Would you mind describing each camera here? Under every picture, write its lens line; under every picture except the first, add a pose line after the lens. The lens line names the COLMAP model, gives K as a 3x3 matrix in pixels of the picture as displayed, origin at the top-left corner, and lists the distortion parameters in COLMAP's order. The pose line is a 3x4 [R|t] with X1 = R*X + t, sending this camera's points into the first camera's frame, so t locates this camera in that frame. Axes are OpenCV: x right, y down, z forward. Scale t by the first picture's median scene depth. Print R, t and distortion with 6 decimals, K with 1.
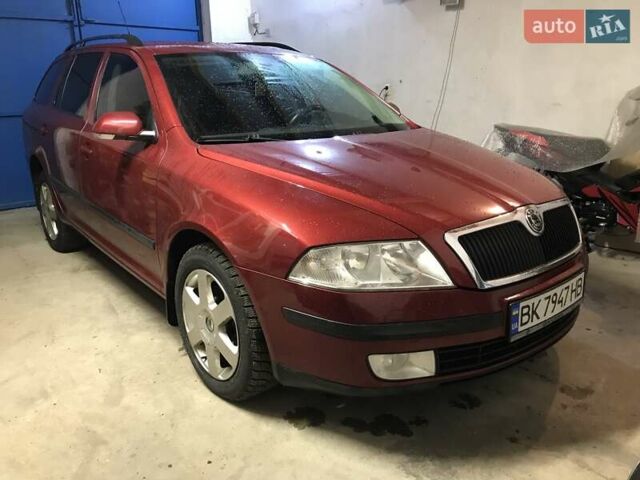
lens RADIAL K [[526.0, 0, 320.0], [0, 526.0, 240.0], [0, 0, 1]] dist [0.033706, -0.010501]
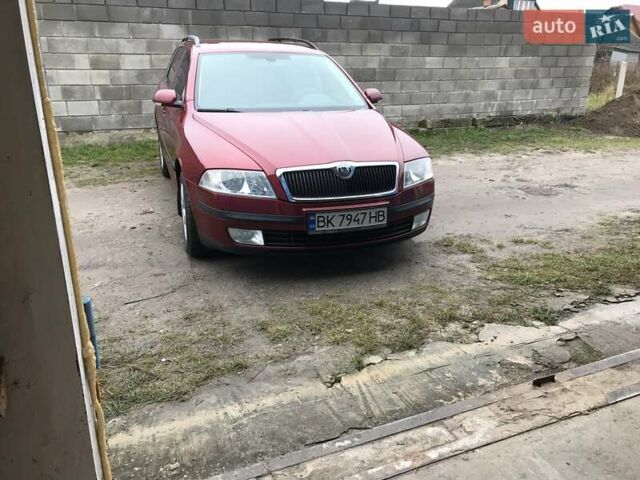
lens RADIAL K [[526.0, 0, 320.0], [0, 526.0, 240.0], [0, 0, 1]] dist [0.033706, -0.010501]
pose [[0.940925, 0.140837, -0.307937, 0.940543], [-0.122179, 0.989346, 0.079158, 0.063766], [0.315805, -0.036859, 0.948108, -0.676670]]
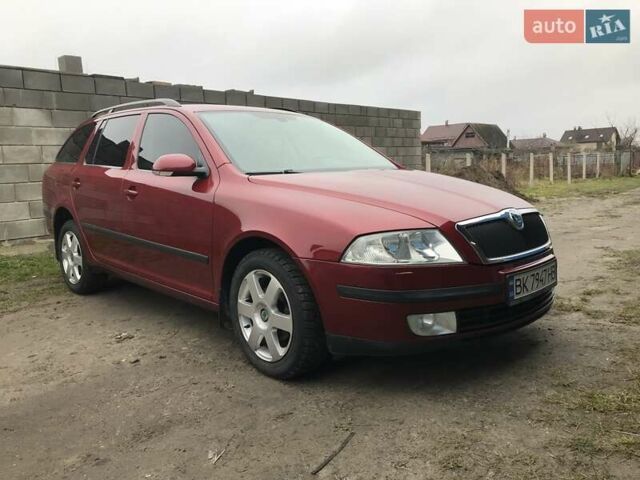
lens RADIAL K [[526.0, 0, 320.0], [0, 526.0, 240.0], [0, 0, 1]] dist [0.033706, -0.010501]
pose [[0.996234, -0.027875, 0.082097, -0.208548], [0.039337, 0.989158, -0.141488, 0.194794], [-0.077263, 0.144185, 0.986530, -0.275811]]
